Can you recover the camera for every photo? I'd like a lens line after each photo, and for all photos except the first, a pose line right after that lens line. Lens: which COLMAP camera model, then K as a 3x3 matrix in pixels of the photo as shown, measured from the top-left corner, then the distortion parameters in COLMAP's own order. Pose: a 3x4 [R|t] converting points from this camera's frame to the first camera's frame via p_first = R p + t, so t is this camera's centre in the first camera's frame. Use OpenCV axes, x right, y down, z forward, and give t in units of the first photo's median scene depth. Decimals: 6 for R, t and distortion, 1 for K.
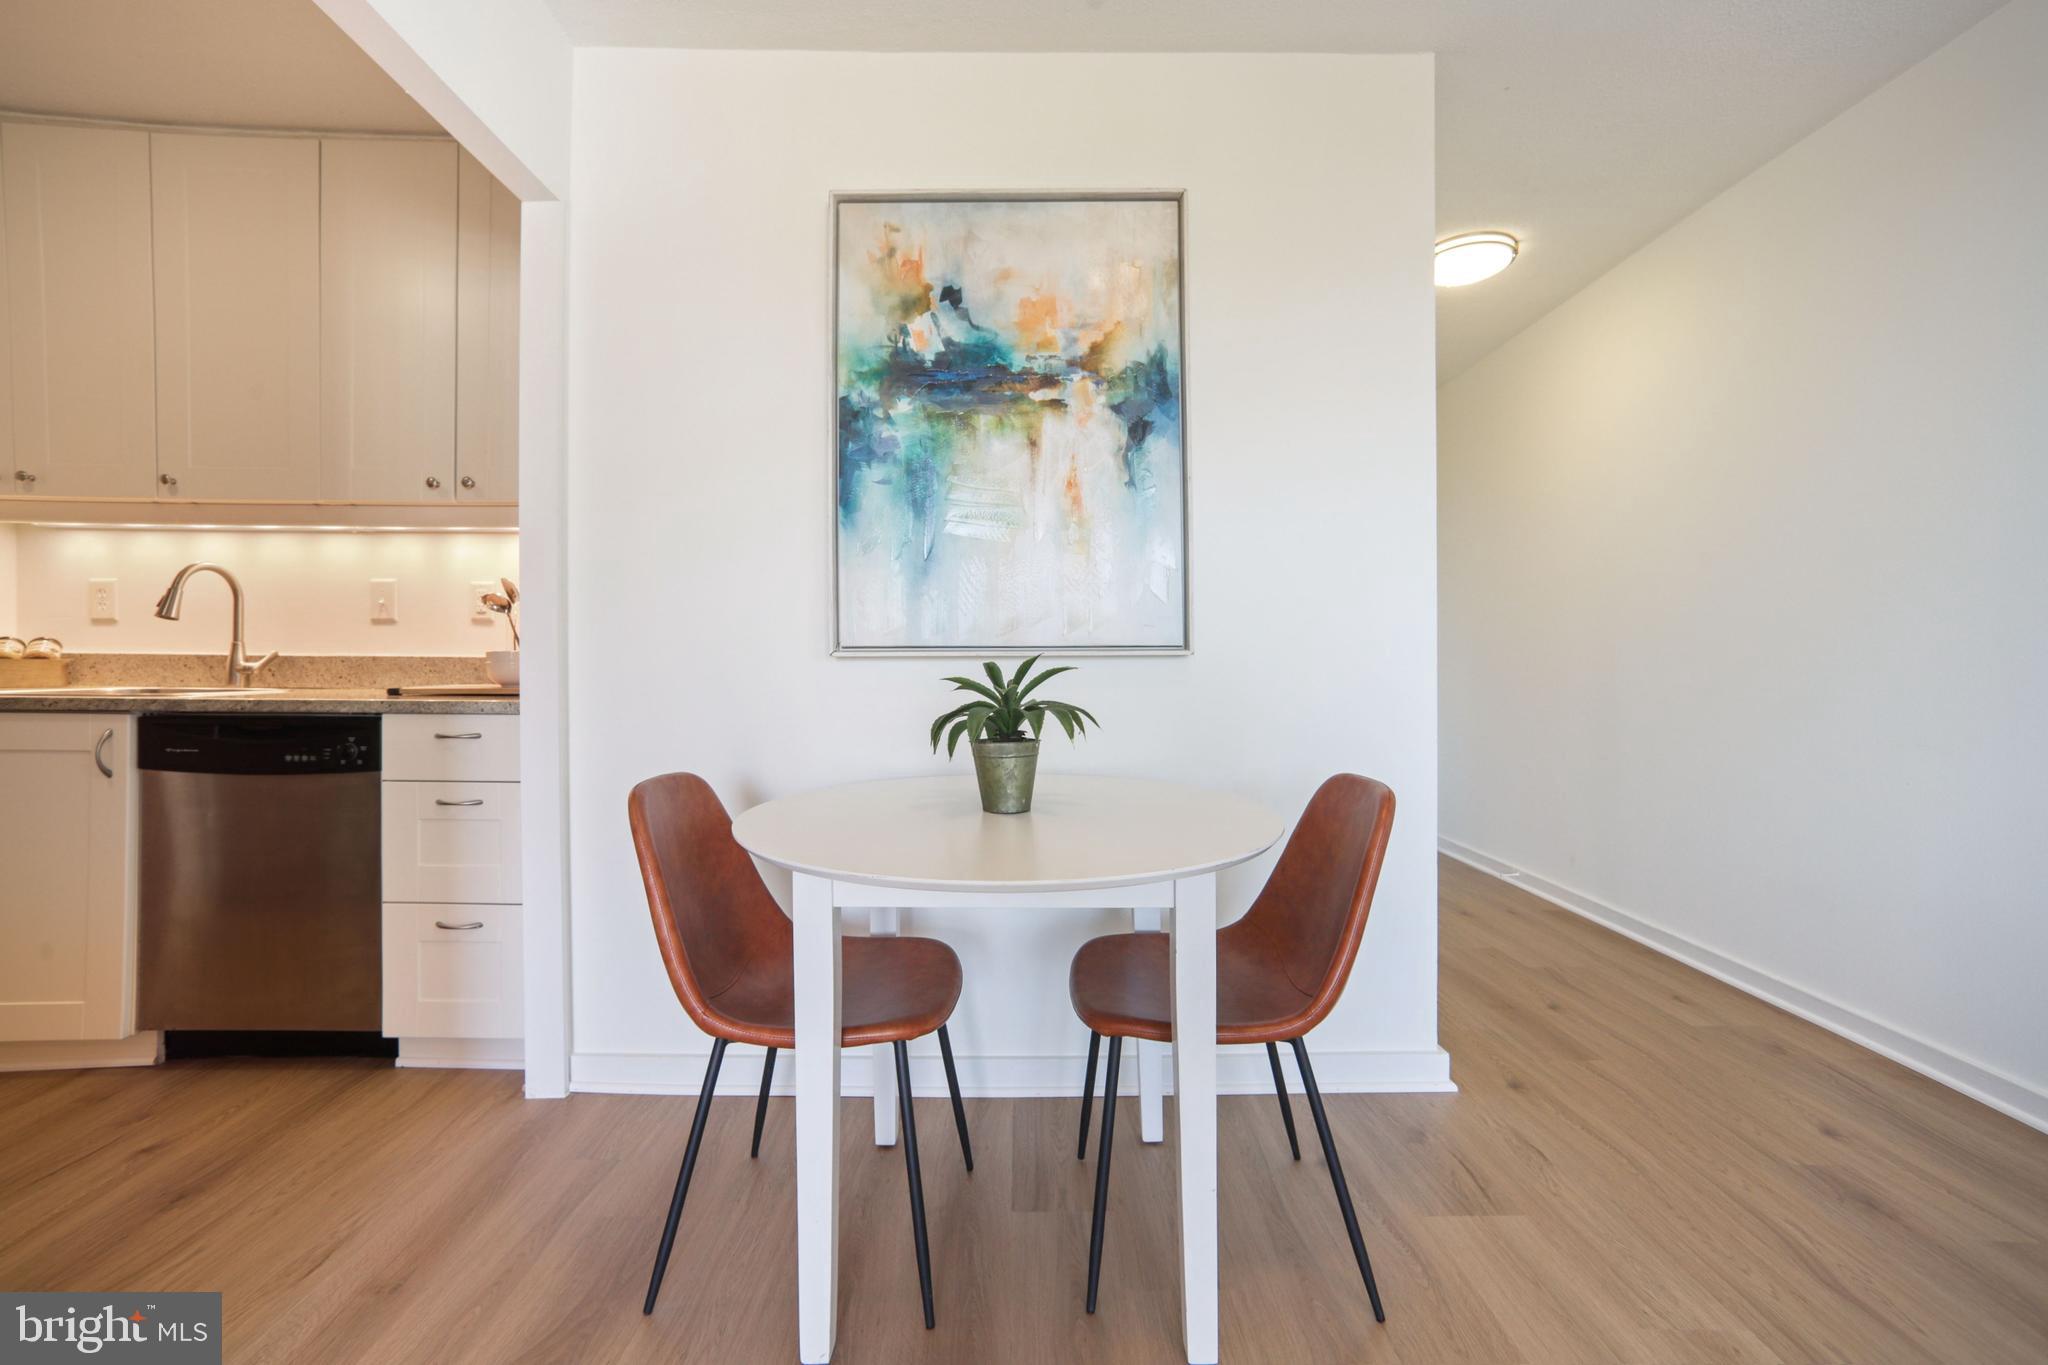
lens RADIAL K [[829.6, 0, 998.4], [0, 829.6, 659.9], [0, 0, 1]] dist [-0.058165, 0.027138]
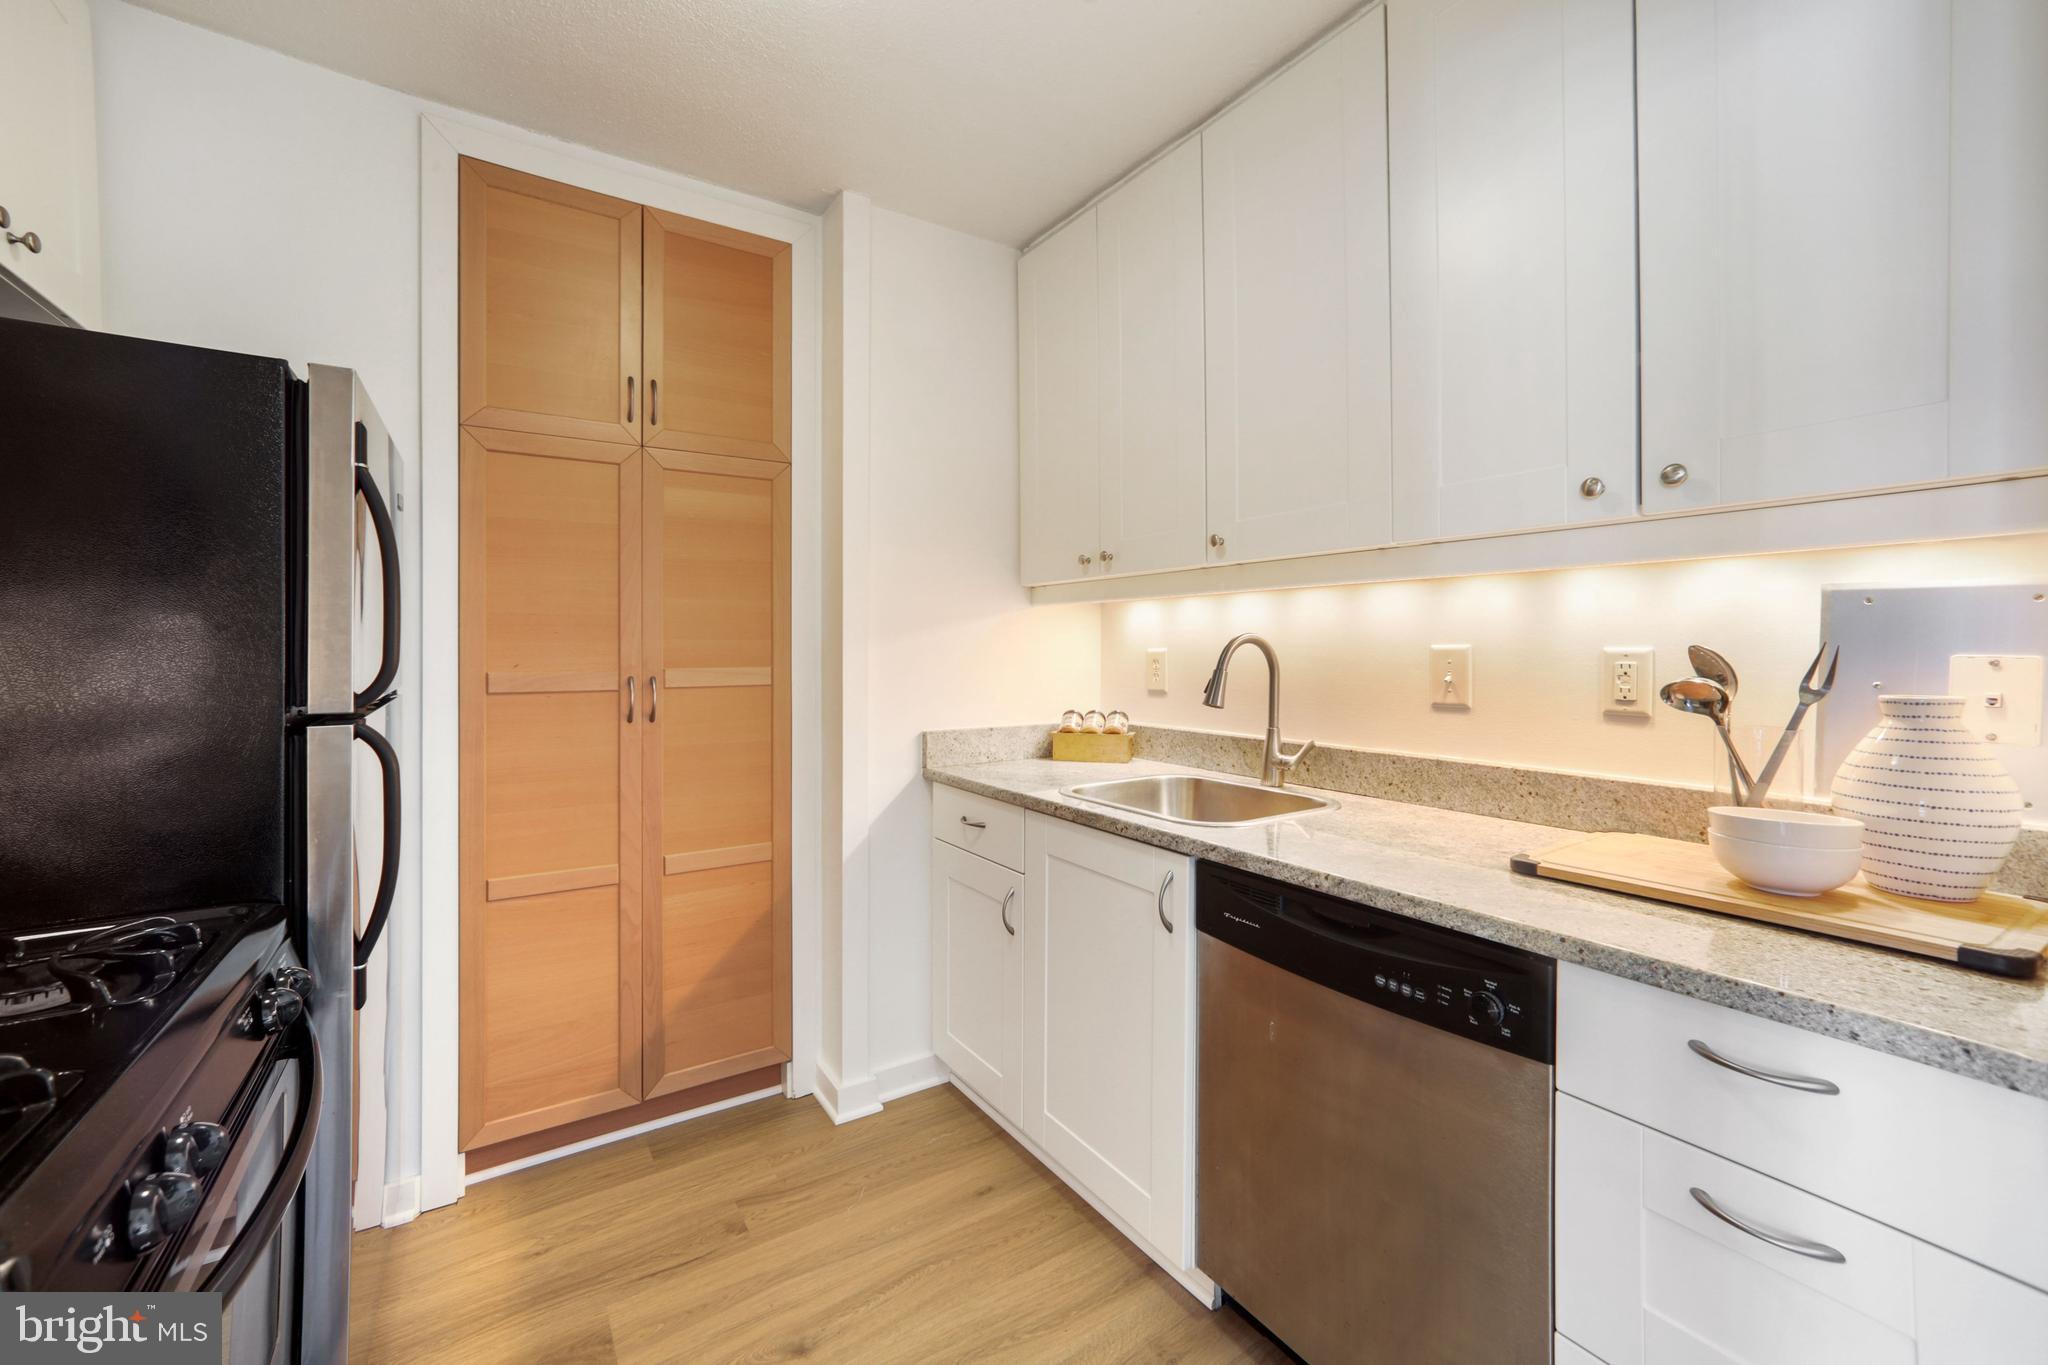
lens RADIAL K [[830.8, 0, 1023.4], [0, 830.8, 647.2], [0, 0, 1]] dist [-0.017288, 0.013605]
pose [[0.556525, -0.007000, -0.830802, -0.544670], [0.002663, 0.999974, -0.006642, -0.131662], [0.830827, 0.001484, 0.556529, 0.458921]]
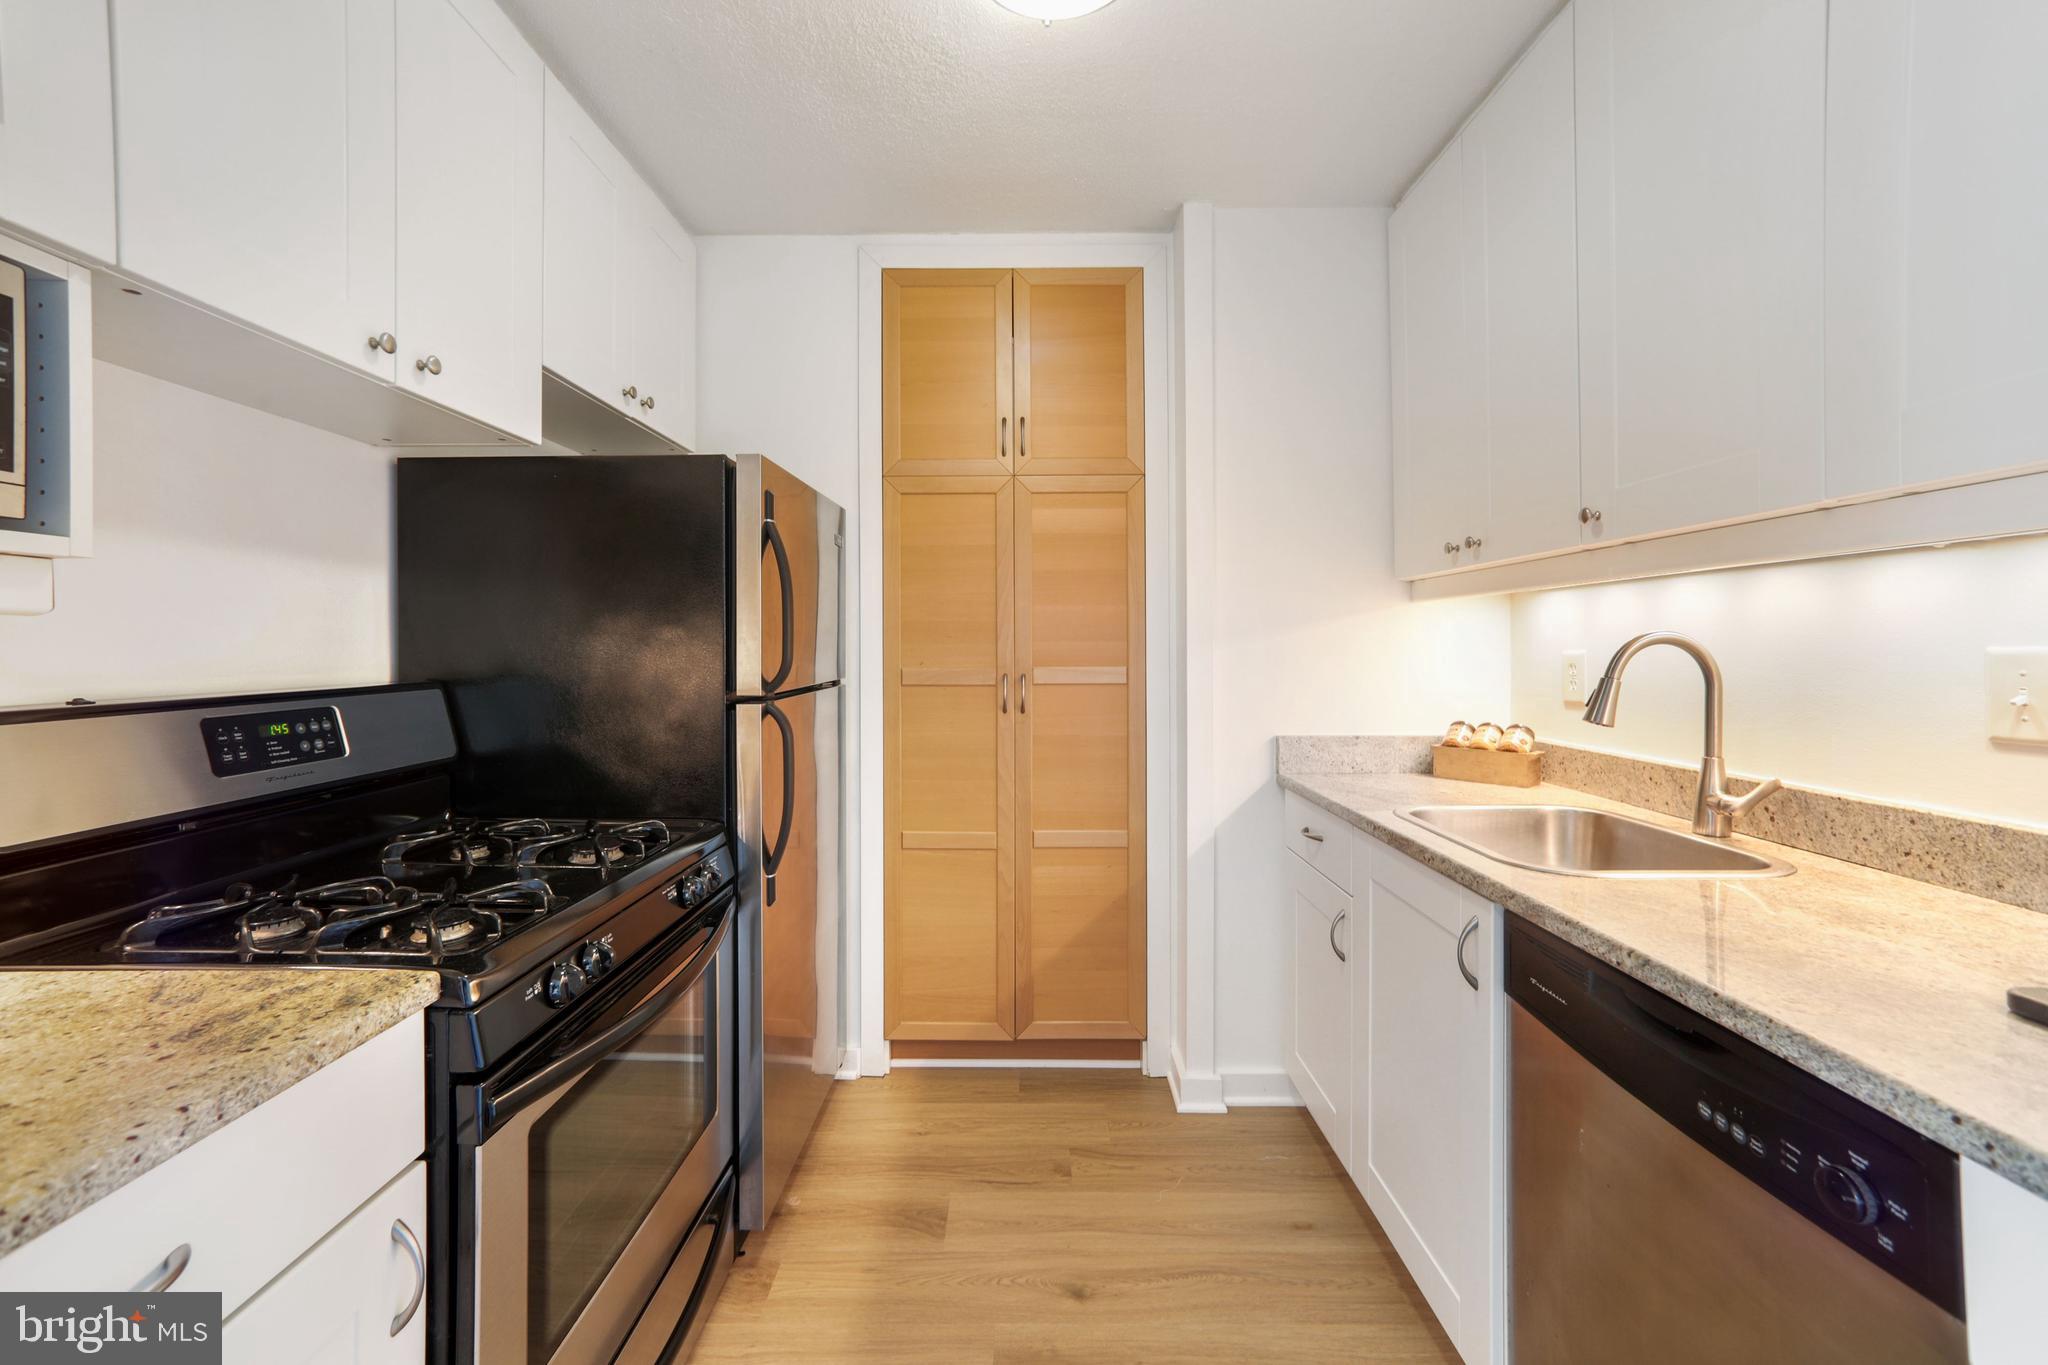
lens RADIAL K [[830.8, 0, 1023.4], [0, 830.8, 647.2], [0, 0, 1]] dist [-0.017288, 0.013605]
pose [[0.002040, -0.007171, -0.999972, -0.456678], [-0.000966, 0.999974, -0.007173, -0.133559], [0.999997, 0.000980, 0.002033, 0.666671]]
